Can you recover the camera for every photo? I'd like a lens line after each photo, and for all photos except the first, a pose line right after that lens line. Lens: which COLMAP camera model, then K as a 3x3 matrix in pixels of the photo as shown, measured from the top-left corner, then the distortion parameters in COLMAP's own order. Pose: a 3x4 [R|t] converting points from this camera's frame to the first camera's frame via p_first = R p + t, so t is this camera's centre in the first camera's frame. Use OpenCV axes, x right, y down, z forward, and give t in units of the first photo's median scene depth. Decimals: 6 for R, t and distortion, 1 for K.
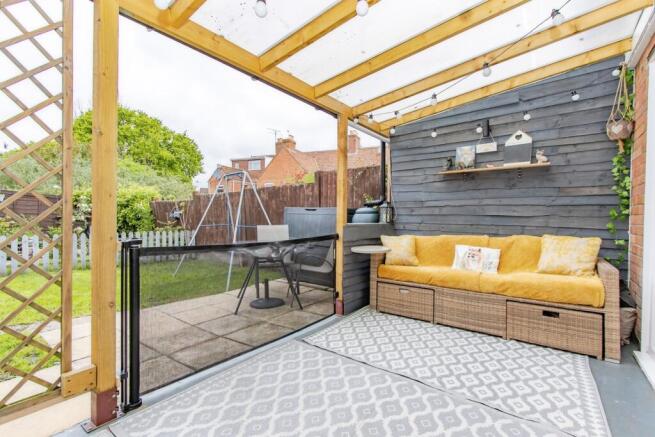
lens RADIAL K [[304.0, 0, 329.0], [0, 304.0, 219.2], [0, 0, 1]] dist [0.014342, -0.000871]
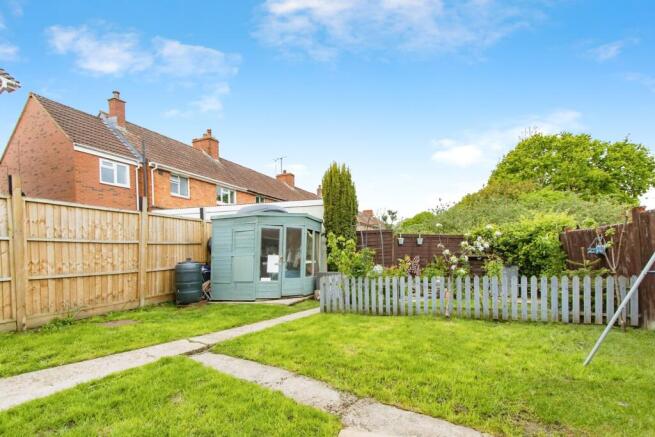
lens RADIAL K [[304.0, 0, 342.4], [0, 304.0, 260.8], [0, 0, 1]] dist [0.014342, -0.000871]
pose [[0.367678, -0.004482, -0.929943, -0.099139], [0.022254, 0.999744, 0.003980, -0.005806], [0.929687, -0.022159, 0.367683, 0.252856]]
